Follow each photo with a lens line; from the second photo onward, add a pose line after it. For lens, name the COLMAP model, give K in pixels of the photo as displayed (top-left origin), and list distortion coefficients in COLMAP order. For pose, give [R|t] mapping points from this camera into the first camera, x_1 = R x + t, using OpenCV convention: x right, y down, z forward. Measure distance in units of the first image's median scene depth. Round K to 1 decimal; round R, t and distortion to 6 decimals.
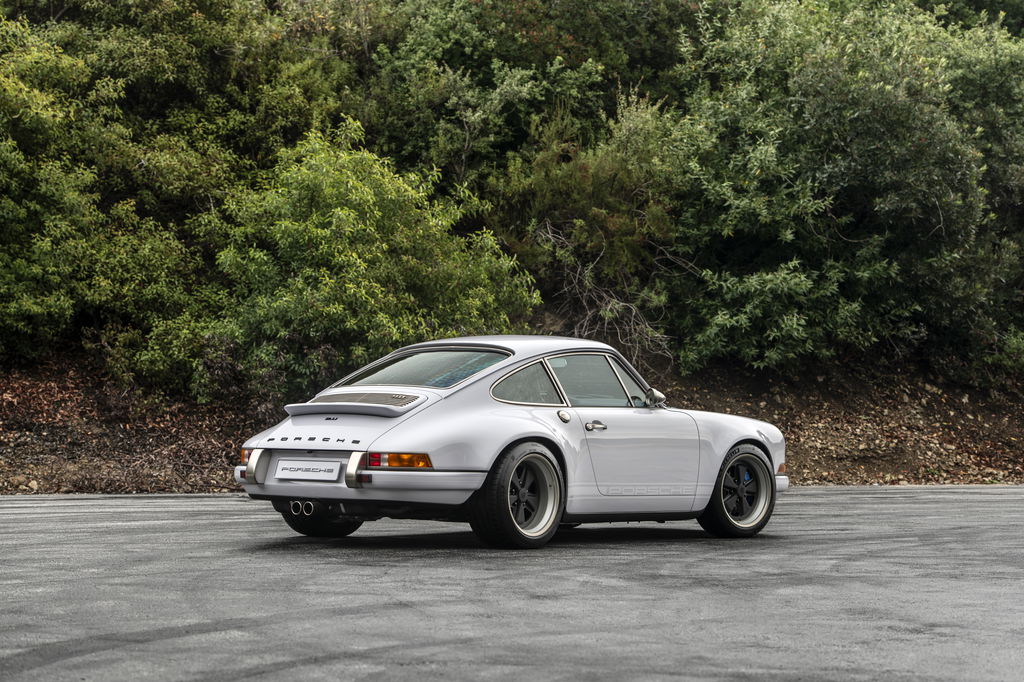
lens RADIAL K [[2537.4, 0, 512.0], [0, 2537.4, 341.0], [0, 0, 1]] dist [0.109211, 0.524173]
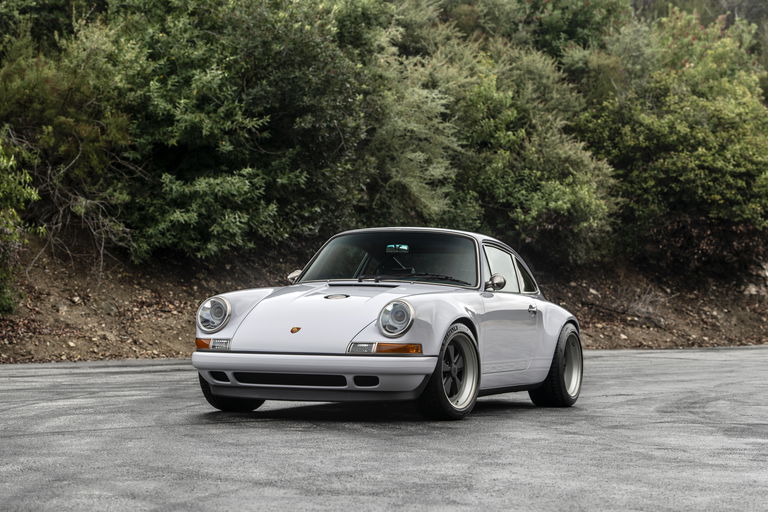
lens RADIAL K [[2007.7, 0, 384.0], [0, 2007.7, 256.0], [0, 0, 1]] dist [0.207882, 0.511492]
pose [[0.914412, 0.008583, 0.404693, -0.205460], [-0.012628, 0.999893, 0.007327, 0.001872], [-0.404587, -0.011810, 0.914423, 0.108110]]
